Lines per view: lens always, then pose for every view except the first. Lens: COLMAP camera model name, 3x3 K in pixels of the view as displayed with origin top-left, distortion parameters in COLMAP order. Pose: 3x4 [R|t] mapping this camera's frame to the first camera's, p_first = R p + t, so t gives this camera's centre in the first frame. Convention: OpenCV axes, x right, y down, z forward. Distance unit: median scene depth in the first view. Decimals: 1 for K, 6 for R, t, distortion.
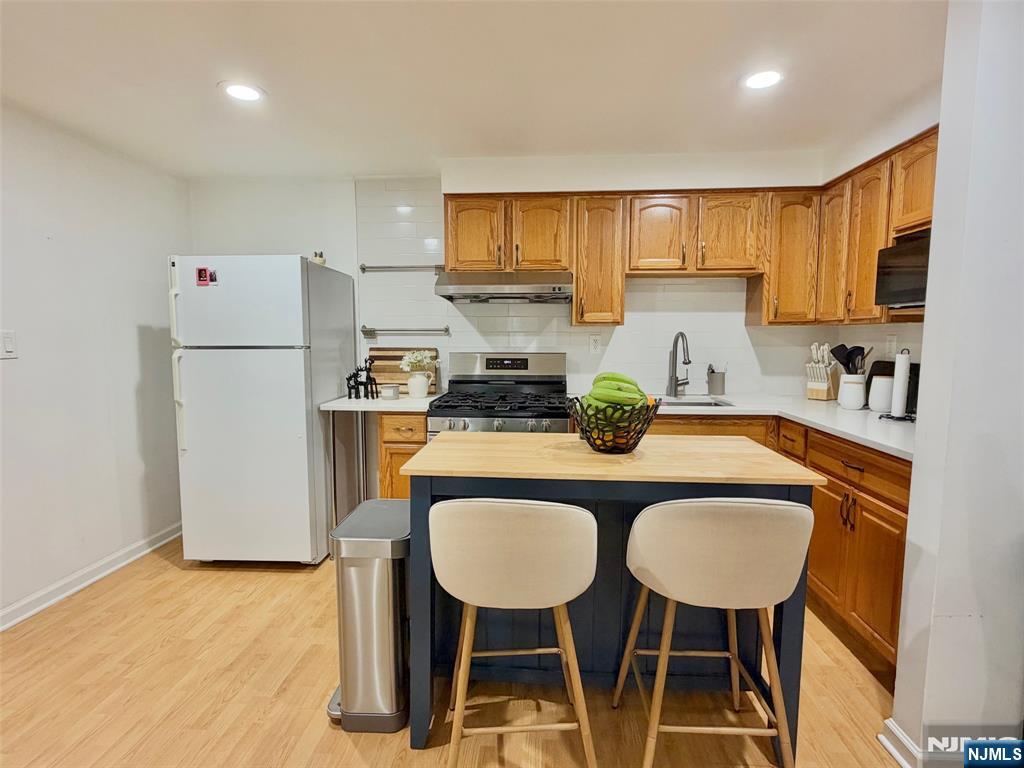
lens RADIAL K [[514.5, 0, 513.5], [0, 514.5, 384.6], [0, 0, 1]] dist [0.001508, 0.000287]
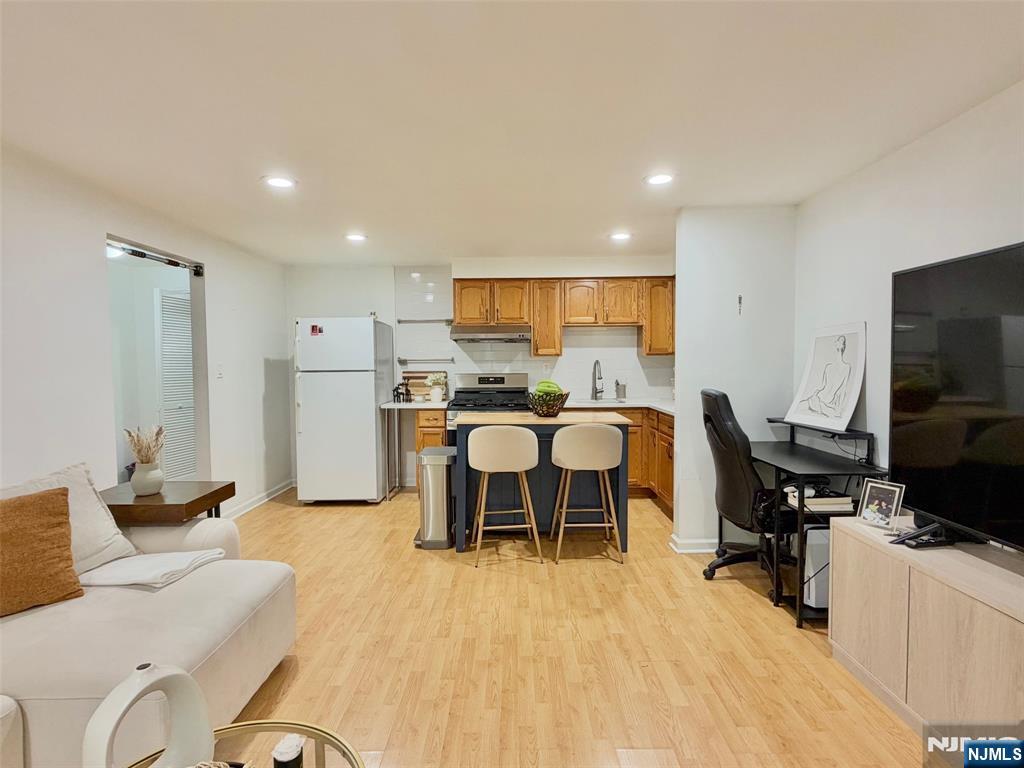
lens RADIAL K [[514.5, 0, 513.5], [0, 514.5, 384.6], [0, 0, 1]] dist [0.001508, 0.000287]
pose [[0.998223, -0.010133, 0.058729, -0.041758], [0.013197, 0.998559, -0.052020, 0.061640], [-0.058117, 0.052703, 0.996918, -0.656019]]
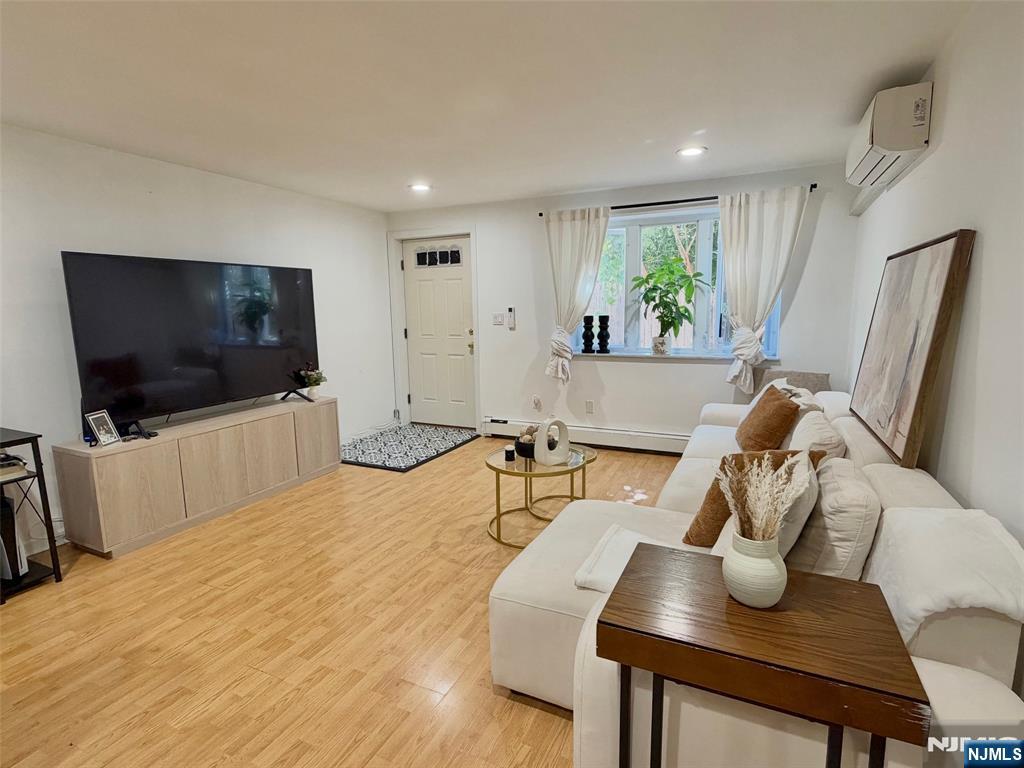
lens RADIAL K [[514.5, 0, 513.5], [0, 514.5, 384.6], [0, 0, 1]] dist [0.001508, 0.000287]
pose [[-0.926010, -0.041931, 0.375162, -0.552961], [0.053439, 0.969243, 0.240233, -0.070180], [-0.373697, 0.242507, -0.895288, 0.583011]]
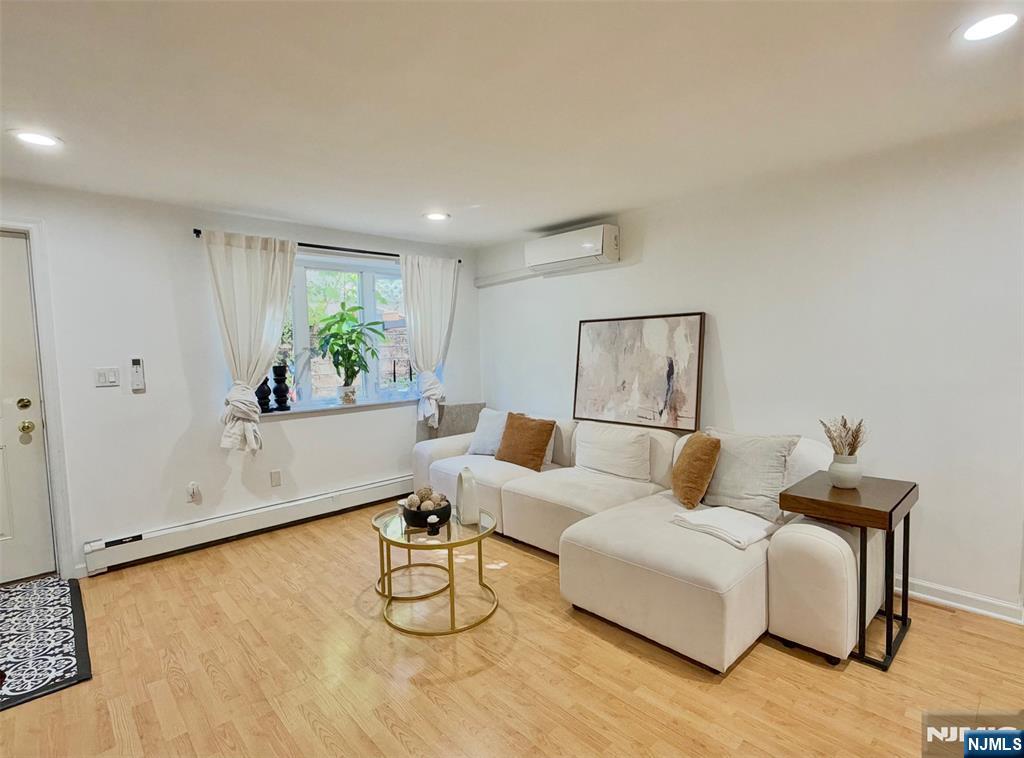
lens RADIAL K [[511.0, 0, 520.7], [0, 511.0, 380.0], [0, 0, 1]] dist [-0.002253, -0.000188]
pose [[-0.682838, 0.062082, -0.727927, 0.319859], [-0.052965, 0.989554, 0.134080, -0.055005], [0.728647, 0.130110, -0.672417, 0.354691]]
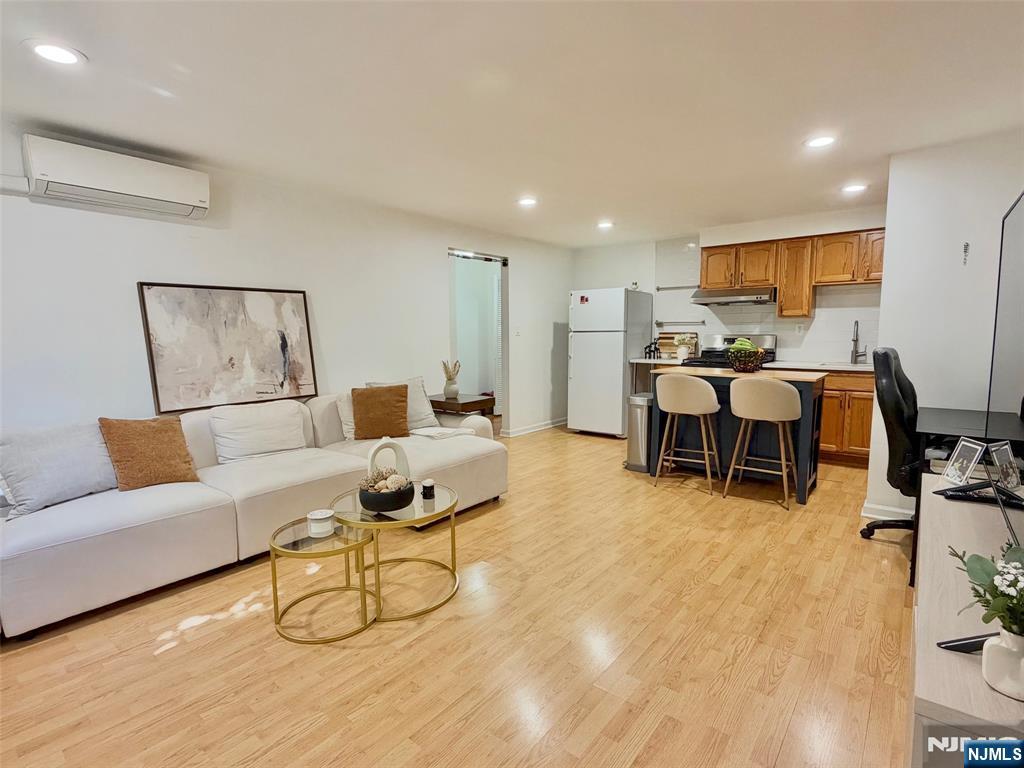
lens RADIAL K [[514.5, 0, 513.5], [0, 514.5, 384.6], [0, 0, 1]] dist [0.001508, 0.000287]
pose [[0.815671, 0.053625, -0.576026, 0.404412], [-0.048455, 0.998529, 0.024343, 0.104650], [0.576483, 0.008056, 0.817069, -0.881417]]
